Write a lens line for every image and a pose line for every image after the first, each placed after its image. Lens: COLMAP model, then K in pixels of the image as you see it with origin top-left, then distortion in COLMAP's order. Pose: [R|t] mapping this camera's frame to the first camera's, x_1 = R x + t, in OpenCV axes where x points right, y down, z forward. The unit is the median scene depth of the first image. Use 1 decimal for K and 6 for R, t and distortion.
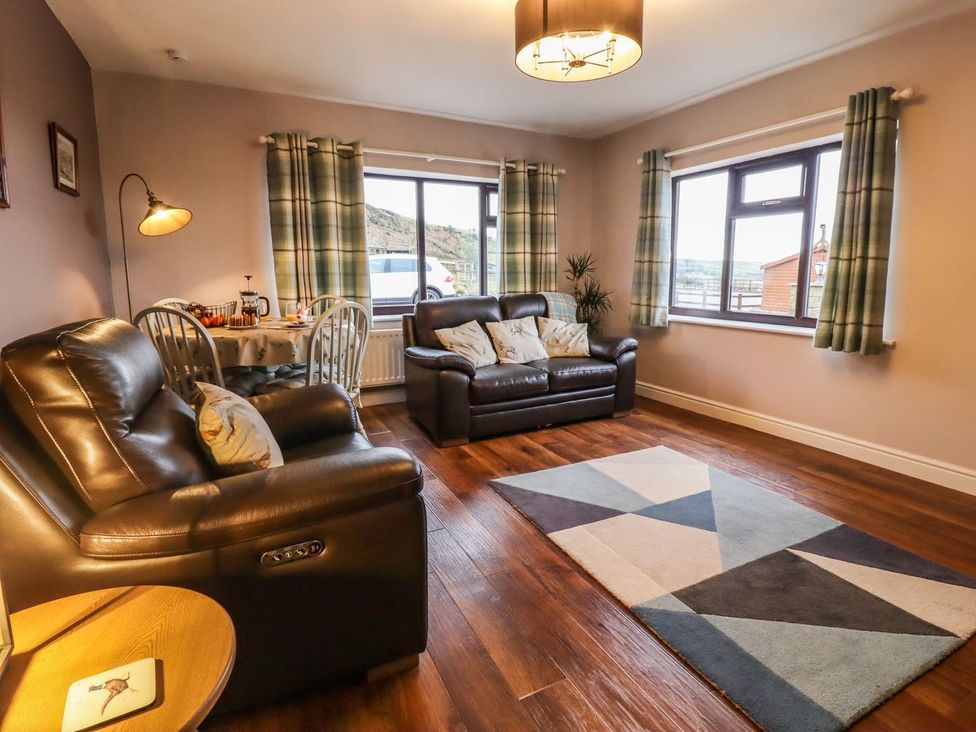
lens RADIAL K [[508.7, 0, 503.9], [0, 508.7, 350.8], [0, 0, 1]] dist [0.002573, -0.013643]
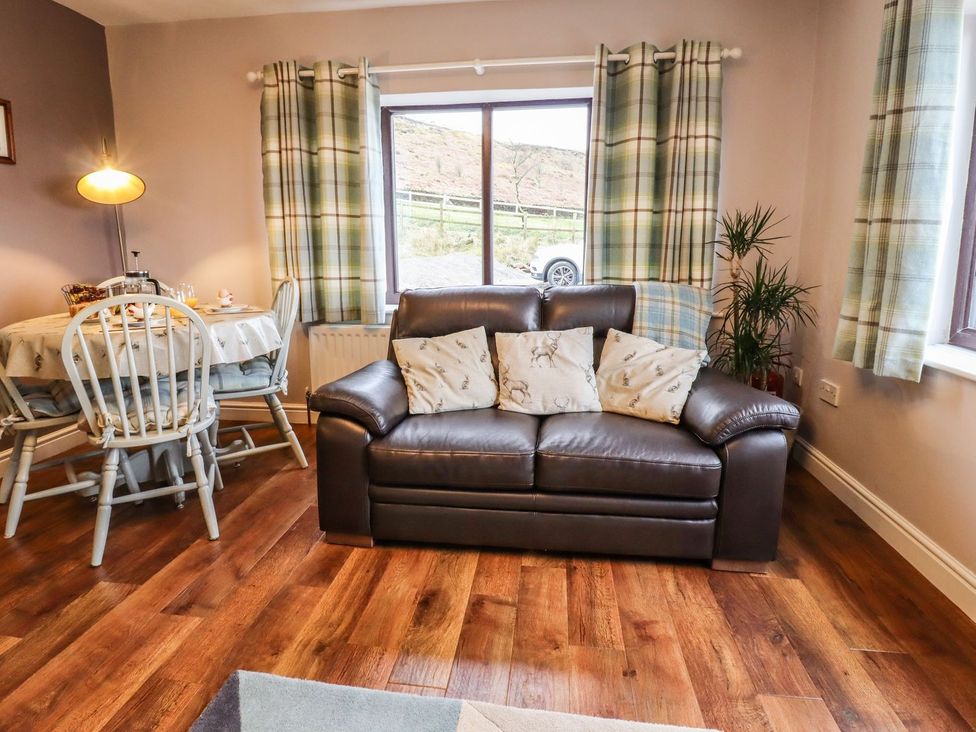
lens RADIAL K [[532.3, 0, 484.3], [0, 532.3, 331.7], [0, 0, 1]] dist [0.002674, -0.015746]
pose [[0.813405, 0.094696, -0.573938, 0.332950], [-0.087132, 0.995363, 0.040741, -0.088521], [0.575135, 0.016869, 0.817885, 0.547015]]
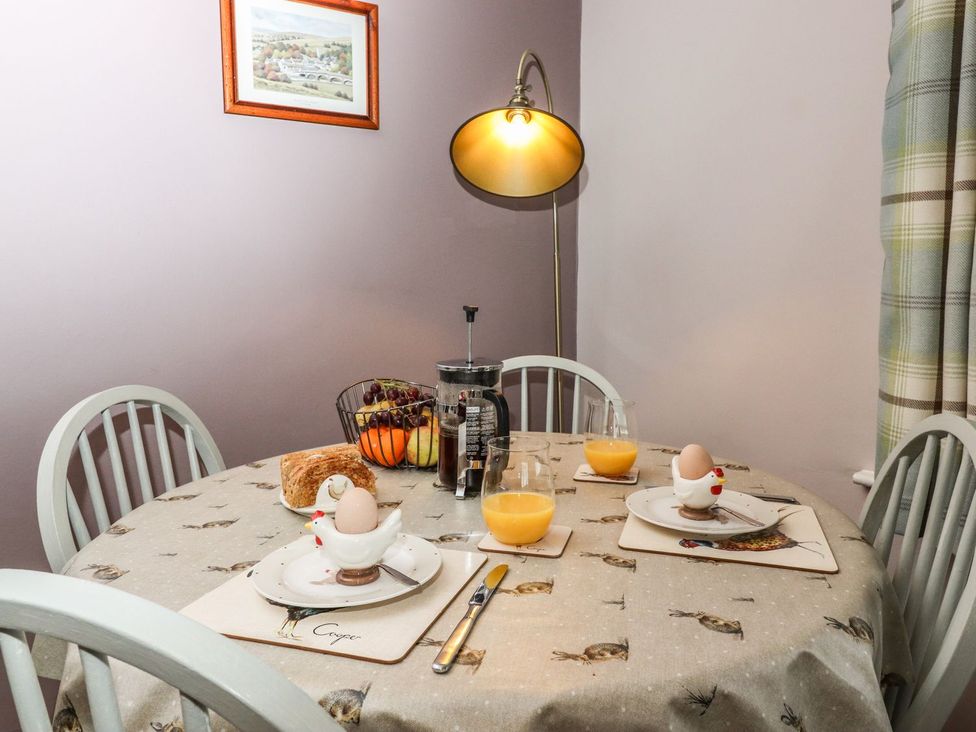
lens RADIAL K [[731.5, 0, 491.4], [0, 731.5, 346.2], [0, 0, 1]] dist [0.003304, -0.004704]
pose [[0.087686, 0.088926, -0.992171, -0.106099], [-0.148452, 0.986052, 0.075258, -0.132106], [0.985024, 0.140690, 0.099665, 0.821121]]
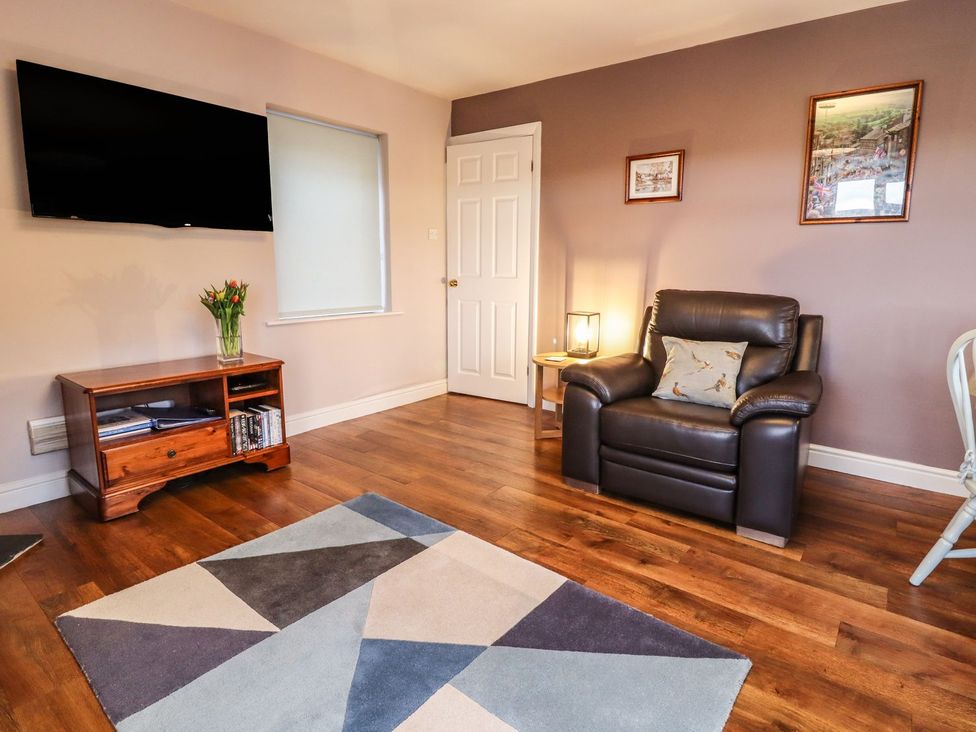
lens RADIAL K [[527.4, 0, 492.0], [0, 527.4, 349.0], [0, 0, 1]] dist [0.000530, -0.011578]
pose [[-0.915574, 0.054475, -0.398442, 0.325066], [-0.074190, 0.950896, 0.300487, -0.154244], [0.395246, 0.304678, -0.866575, 0.978438]]
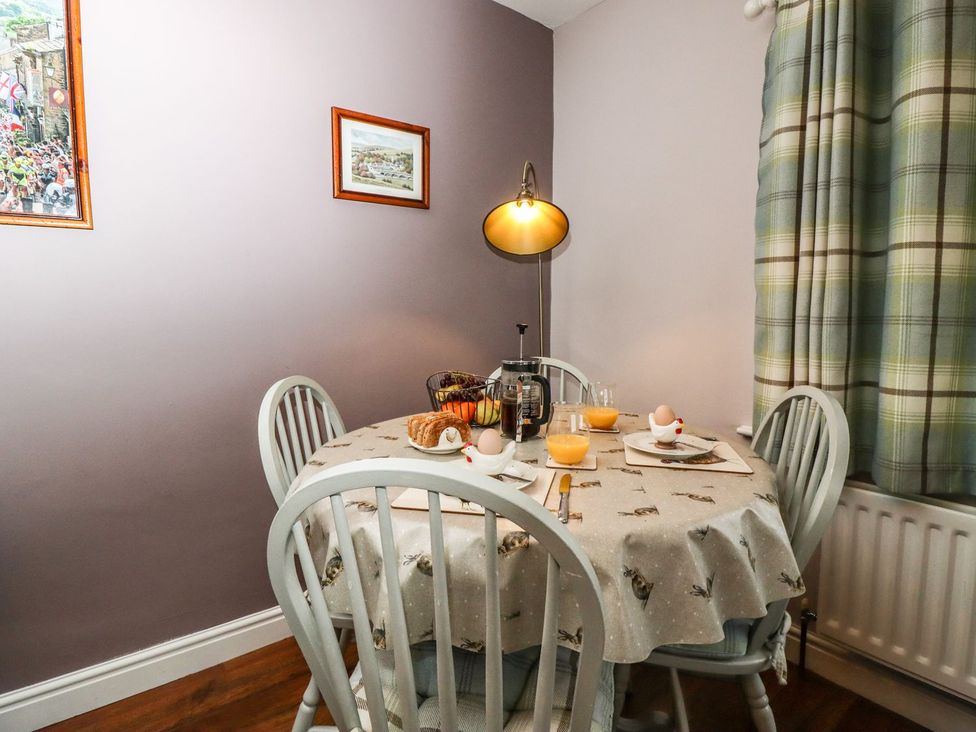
lens RADIAL K [[527.4, 0, 492.0], [0, 527.4, 349.0], [0, 0, 1]] dist [0.000530, -0.011578]
pose [[0.168471, 0.076012, -0.982771, -0.058504], [-0.148690, 0.987573, 0.050894, -0.122735], [0.974427, 0.137554, 0.177680, 0.756786]]
